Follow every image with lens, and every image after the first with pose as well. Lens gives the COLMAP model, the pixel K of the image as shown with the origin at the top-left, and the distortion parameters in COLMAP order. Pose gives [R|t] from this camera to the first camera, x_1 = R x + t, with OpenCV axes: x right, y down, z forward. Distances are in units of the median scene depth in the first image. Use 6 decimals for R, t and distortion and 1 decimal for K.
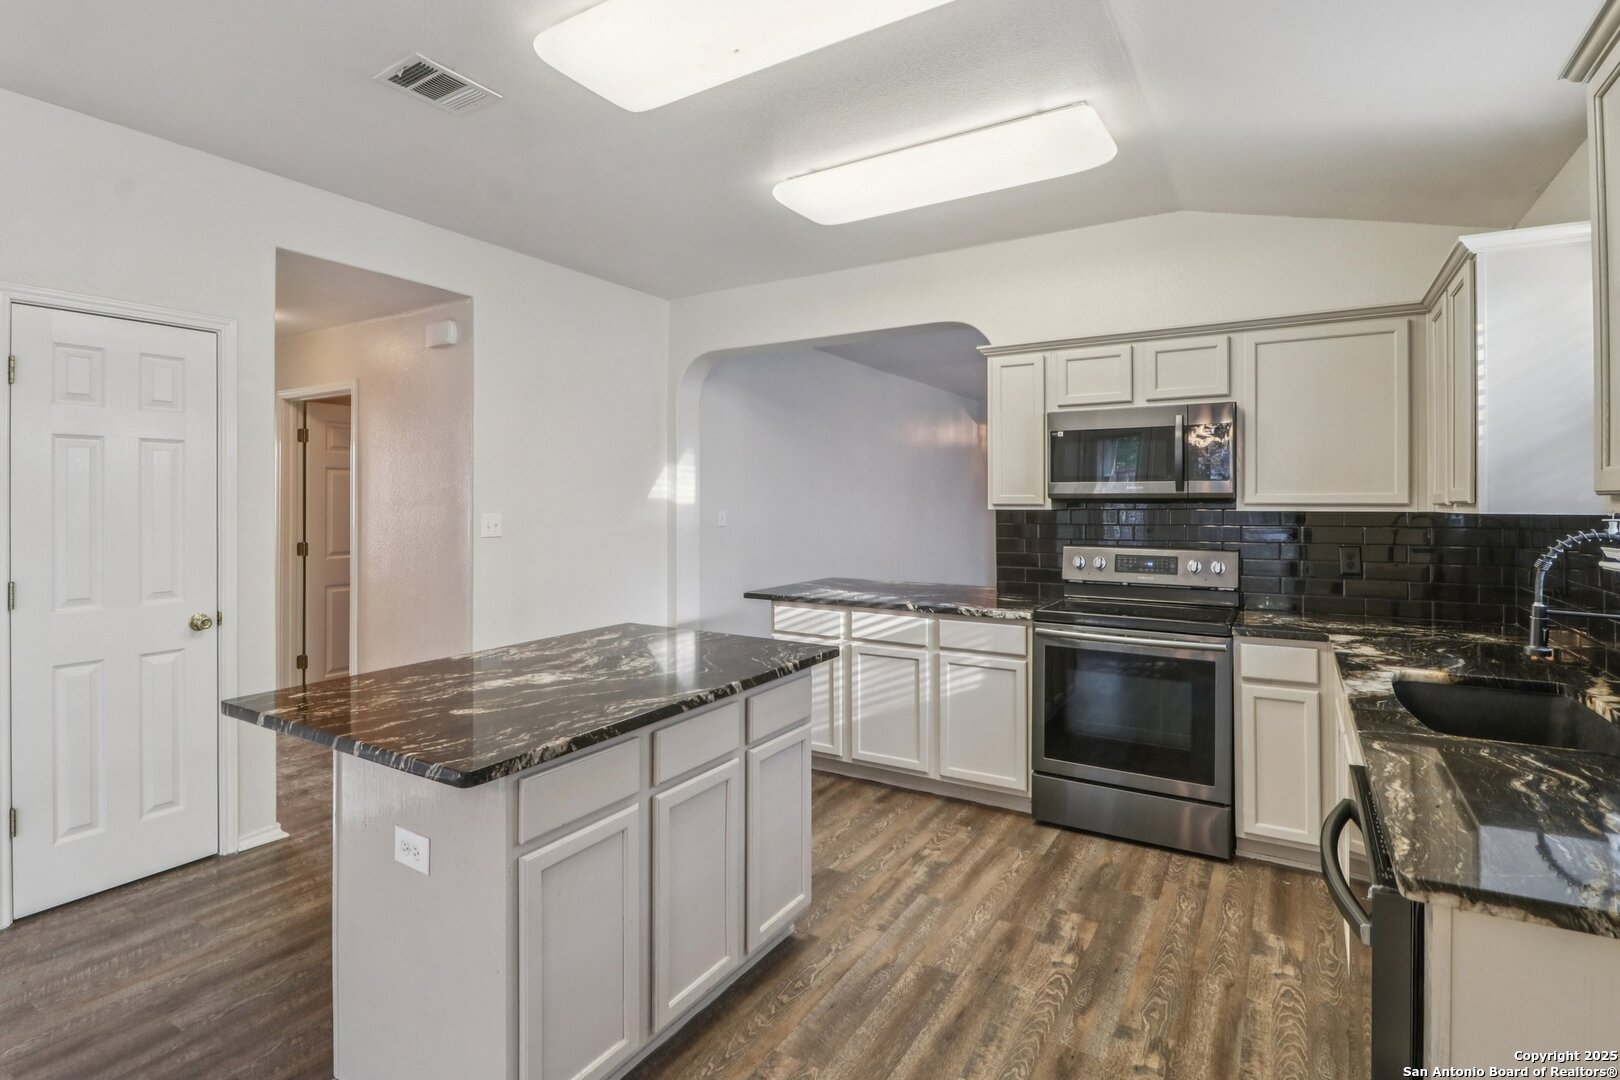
lens RADIAL K [[789.3, 0, 802.5], [0, 789.3, 498.1], [0, 0, 1]] dist [0.008624, -0.017217]
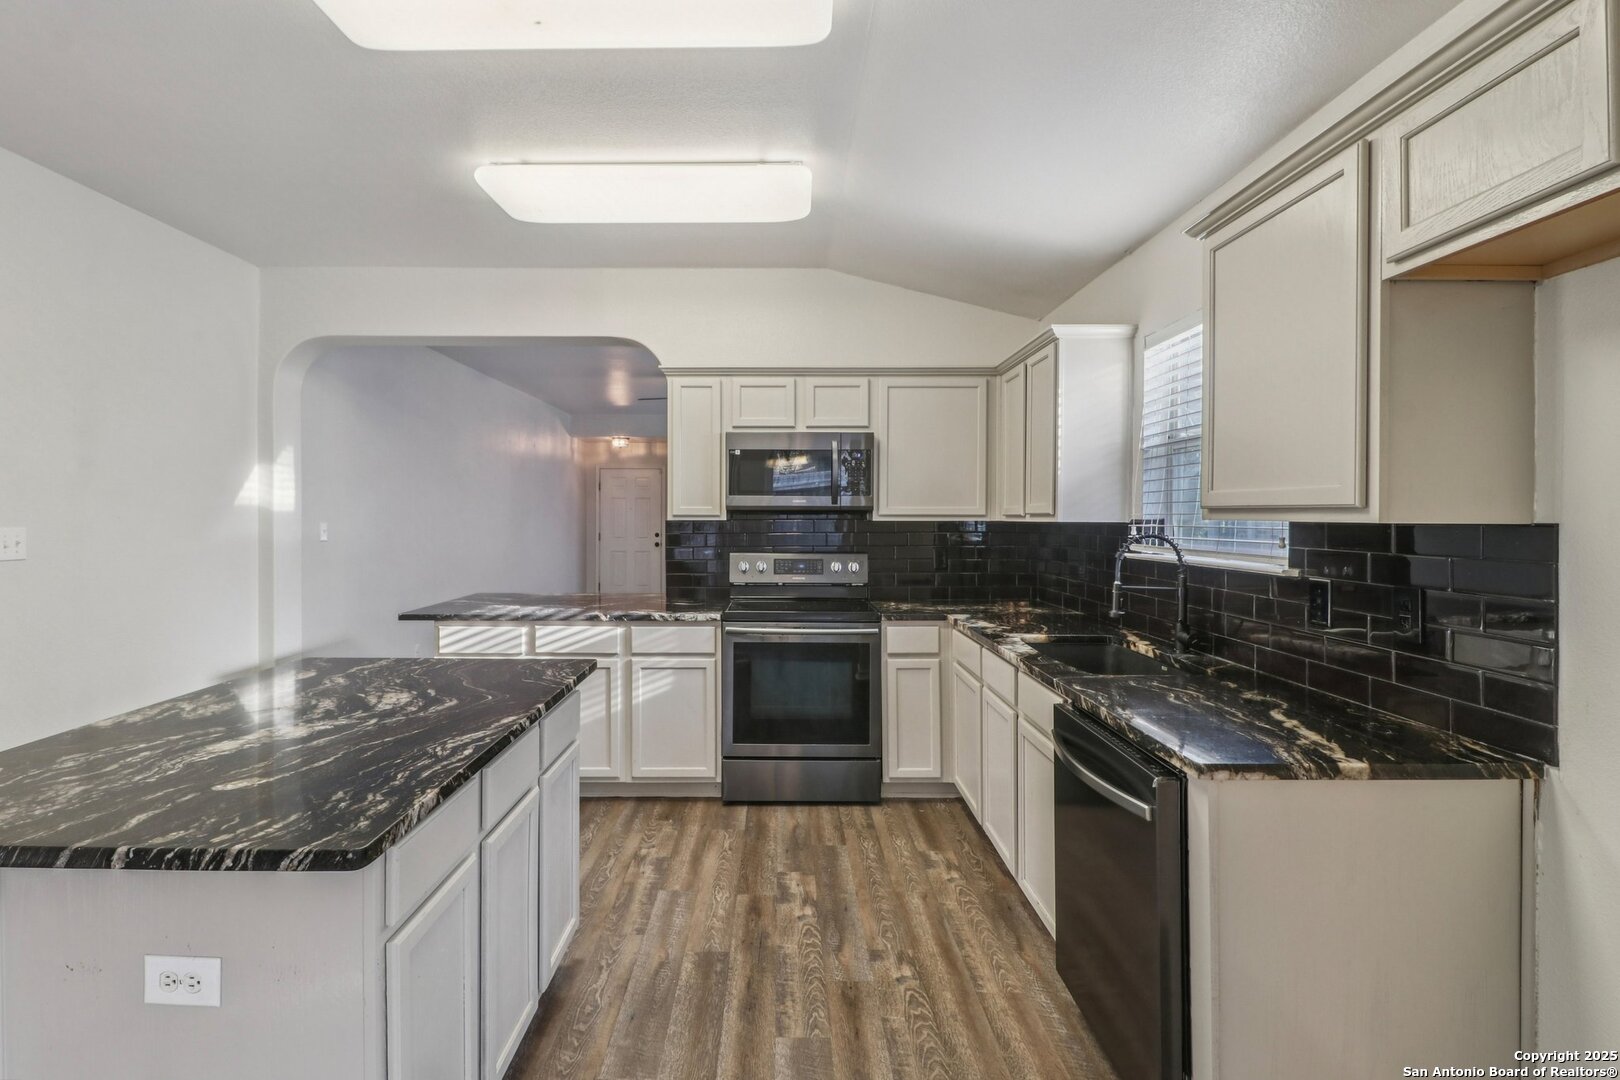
lens RADIAL K [[765.1, 0, 775.7], [0, 765.1, 517.6], [0, 0, 1]] dist [0.022763, -0.017850]
pose [[0.855518, -0.000792, 0.517773, -0.220172], [-0.004321, 0.999953, 0.008669, 0.001835], [-0.517755, -0.009654, 0.855474, 0.056852]]
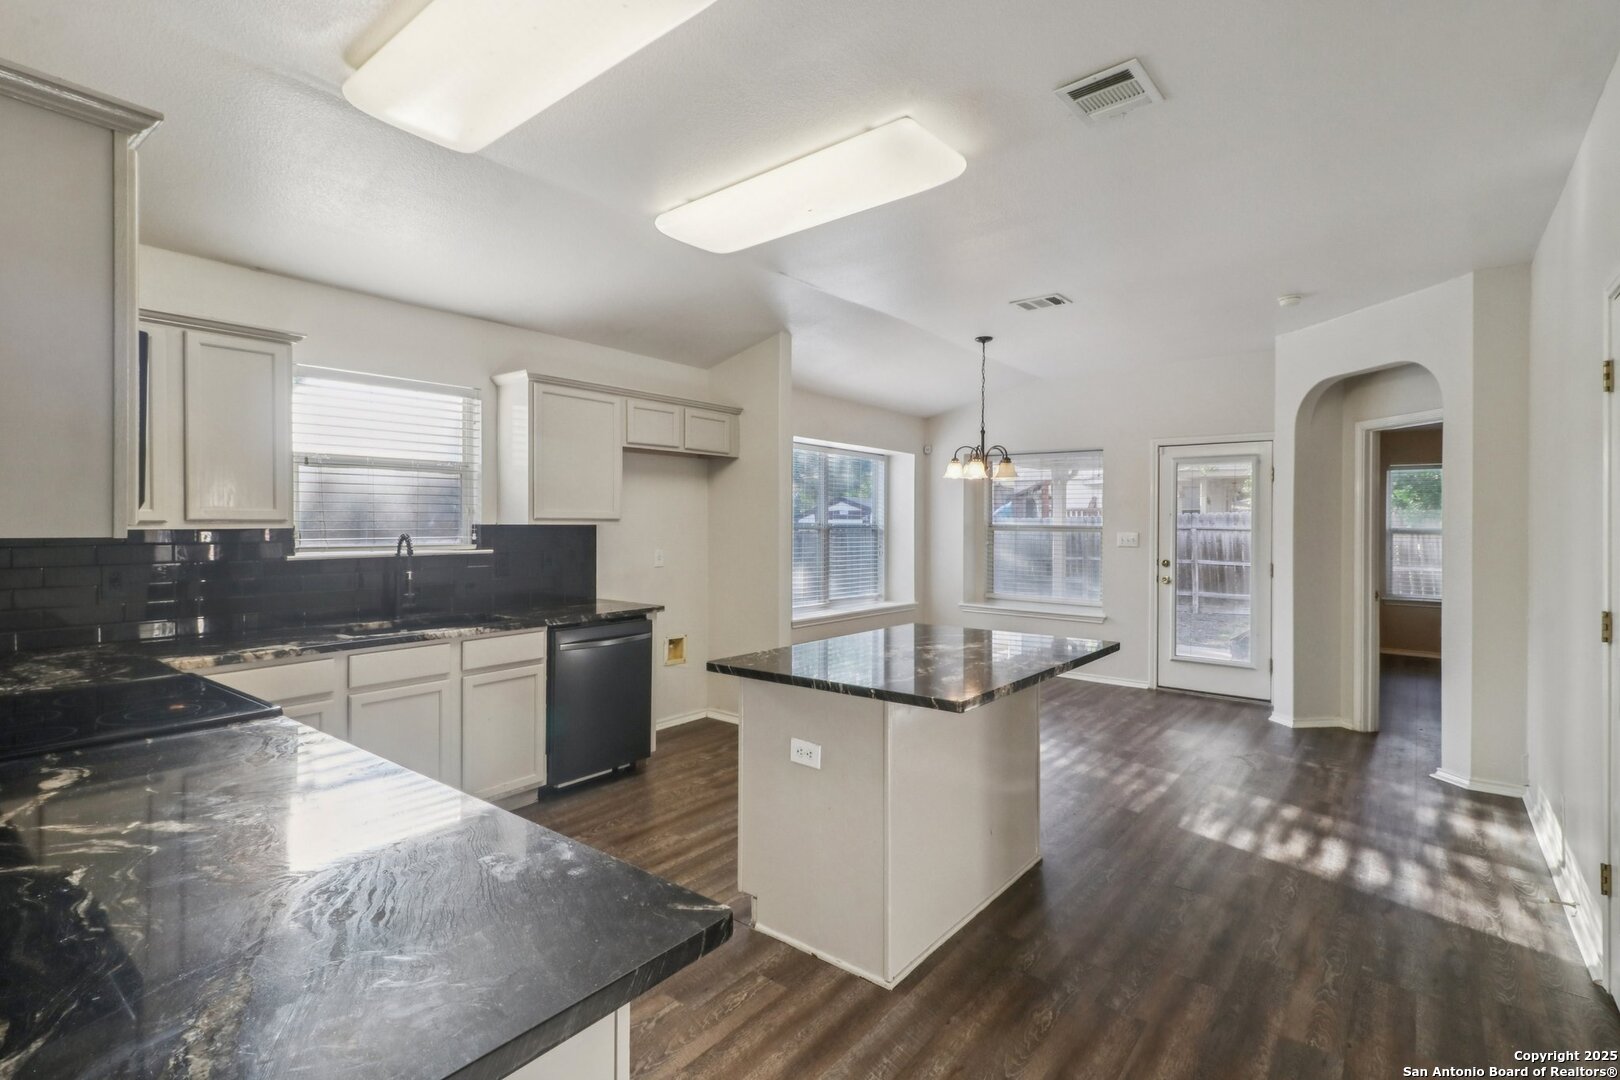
lens RADIAL K [[767.4, 0, 804.0], [0, 767.4, 529.9], [0, 0, 1]] dist [-0.003601, -0.000924]
pose [[-0.993154, -0.003928, 0.116747, -0.166899], [-0.003398, 0.999983, 0.004740, 0.009492], [-0.116764, 0.004311, -0.993150, 1.683032]]
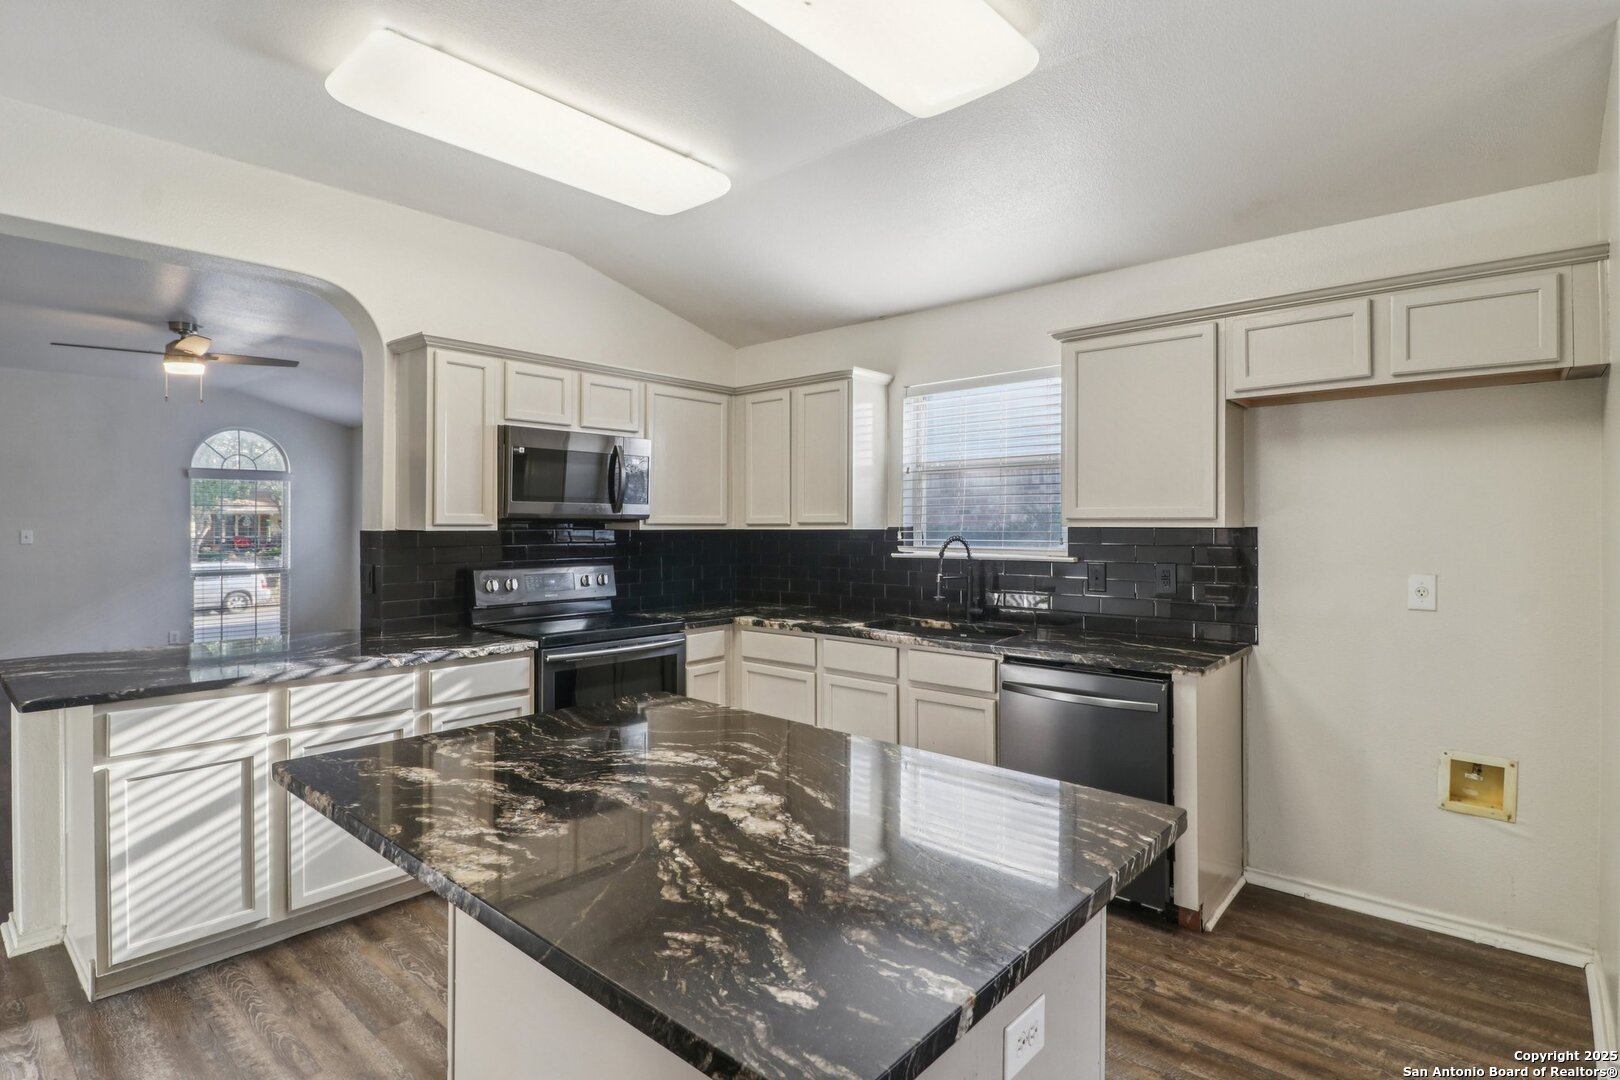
lens RADIAL K [[816.9, 0, 796.0], [0, 816.9, 515.2], [0, 0, 1]] dist [0.002029, -0.011968]
pose [[0.174972, 0.009908, 0.984523, -0.680992], [-0.005015, 0.999945, -0.009172, 0.004715], [-0.984561, -0.003332, 0.175013, 0.599094]]
